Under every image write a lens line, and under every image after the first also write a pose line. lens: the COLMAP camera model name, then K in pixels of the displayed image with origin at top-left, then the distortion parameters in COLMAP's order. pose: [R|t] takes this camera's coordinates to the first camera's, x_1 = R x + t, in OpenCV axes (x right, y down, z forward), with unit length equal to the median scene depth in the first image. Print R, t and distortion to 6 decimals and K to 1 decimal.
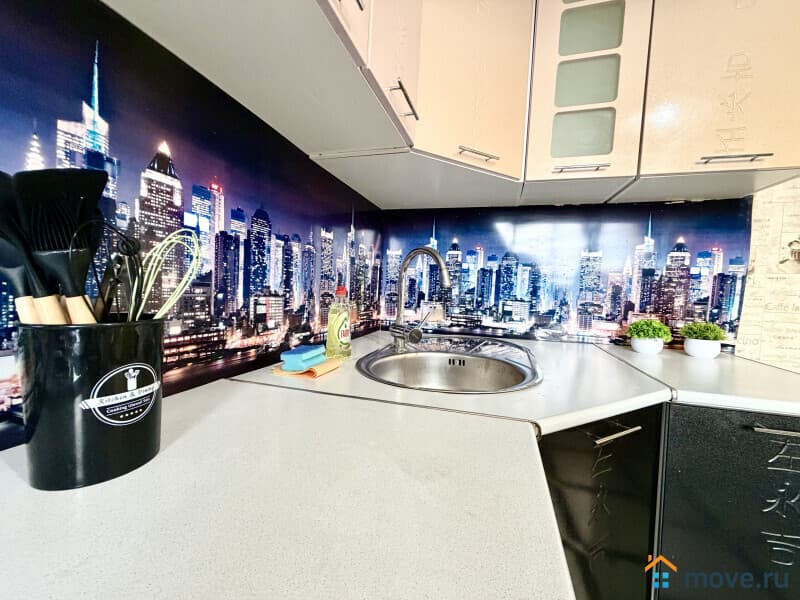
lens RADIAL K [[318.9, 0, 397.0], [0, 318.9, 300.8], [0, 0, 1]] dist [-0.000254, -0.000085]
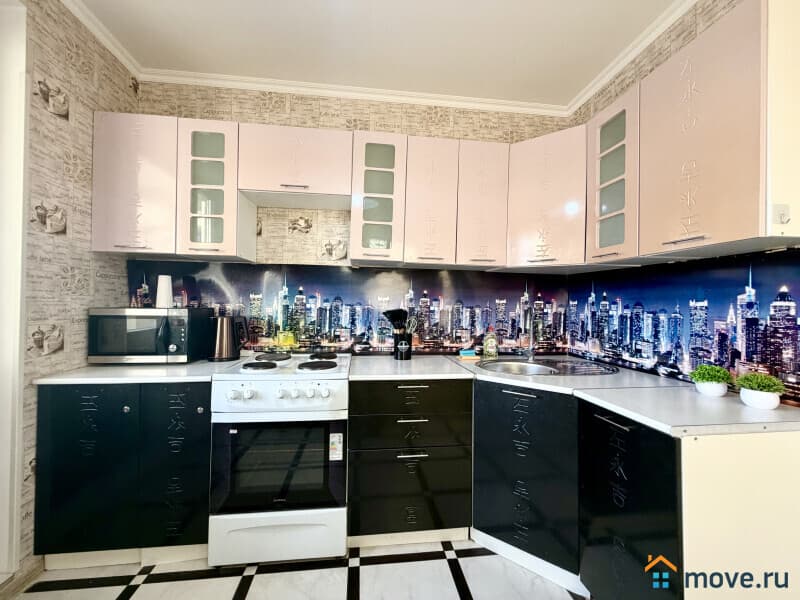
lens RADIAL K [[318.9, 0, 397.0], [0, 318.9, 300.8], [0, 0, 1]] dist [-0.000254, -0.000085]
pose [[0.416311, -0.038401, -0.908411, 1.245972], [-0.039230, 0.997419, -0.060141, -0.050727], [0.908375, 0.060674, 0.413730, -0.440326]]
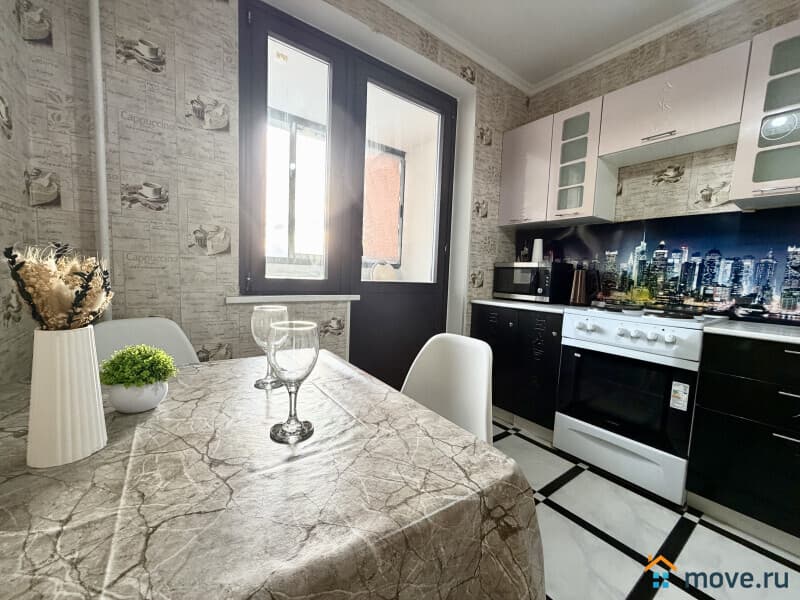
lens RADIAL K [[318.9, 0, 397.0], [0, 318.9, 300.8], [0, 0, 1]] dist [-0.000254, -0.000085]
pose [[-0.584688, 0.014345, -0.811131, 1.621568], [-0.093465, 0.991995, 0.084916, 0.086825], [0.805856, 0.125462, -0.578667, -0.318570]]
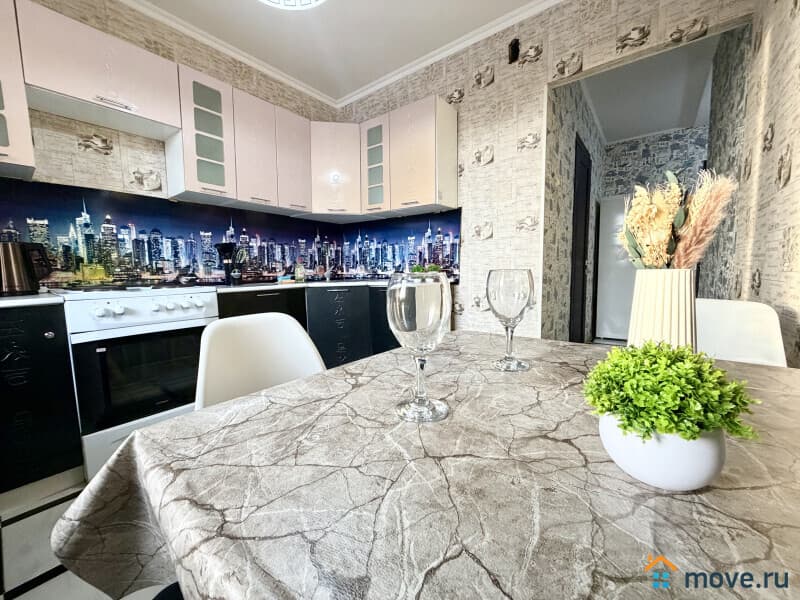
lens RADIAL K [[318.9, 0, 397.0], [0, 318.9, 300.8], [0, 0, 1]] dist [-0.000254, -0.000085]
pose [[0.936912, -0.015947, -0.349201, 1.355177], [0.035226, 0.998181, 0.048928, 0.187376], [0.347785, -0.058142, 0.935770, -1.206664]]
